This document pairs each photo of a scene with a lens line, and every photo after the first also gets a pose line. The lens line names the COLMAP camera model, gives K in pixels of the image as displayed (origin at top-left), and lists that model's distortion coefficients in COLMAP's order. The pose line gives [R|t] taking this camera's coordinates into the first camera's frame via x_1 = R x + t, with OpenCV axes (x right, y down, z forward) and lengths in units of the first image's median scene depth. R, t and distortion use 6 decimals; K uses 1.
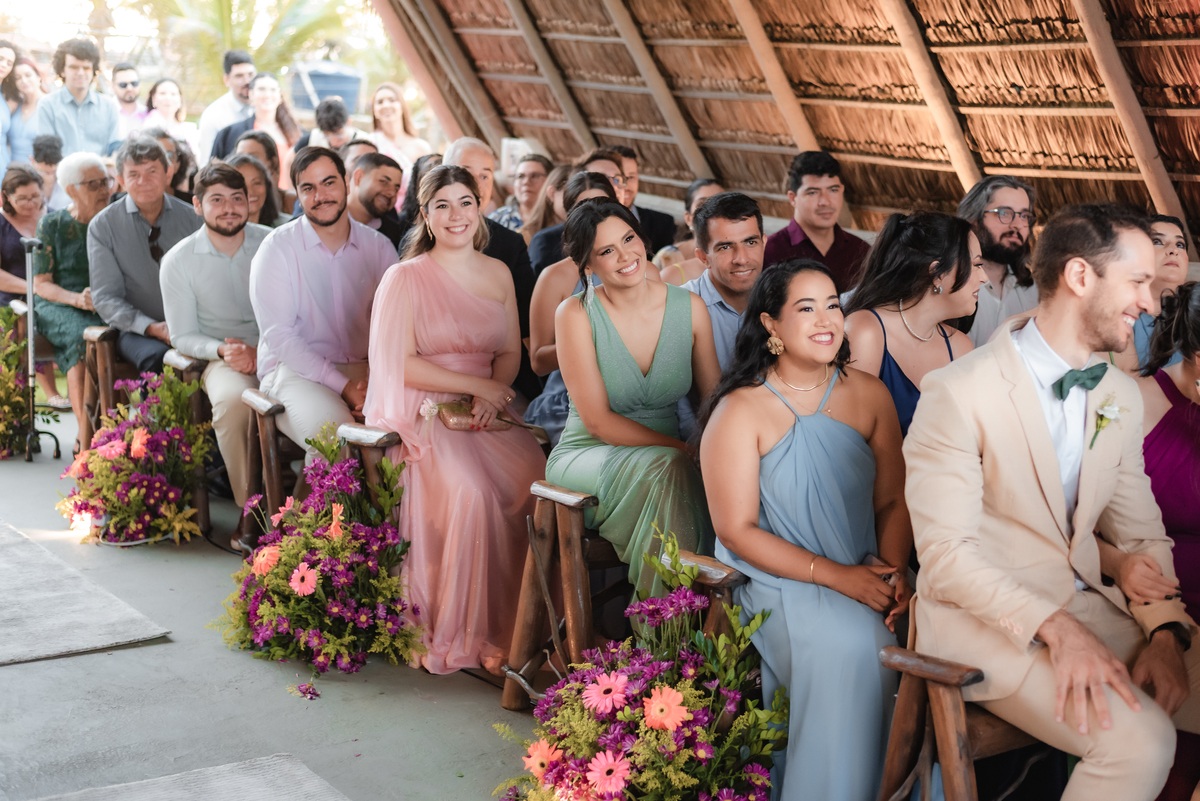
lens RADIAL K [[1748.0, 0, 600.0], [0, 1748.0, 400.5], [0, 0, 1]] dist [0.011116, -0.003252]
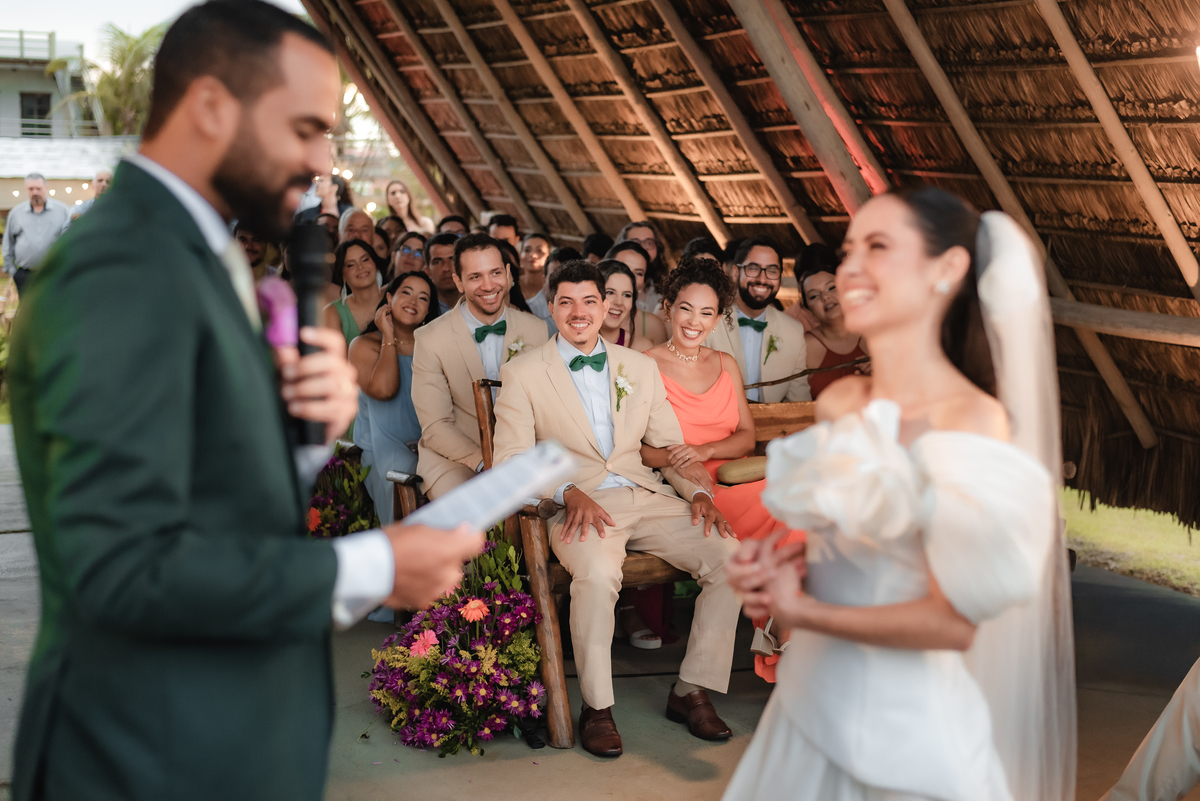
lens RADIAL K [[1748.0, 0, 600.0], [0, 1748.0, 400.5], [0, 0, 1]] dist [0.011116, -0.003252]
pose [[0.982316, -0.020628, -0.186091, 0.372597], [0.012381, 0.998893, -0.045373, 0.074803], [0.186821, 0.042267, 0.981484, -0.386759]]
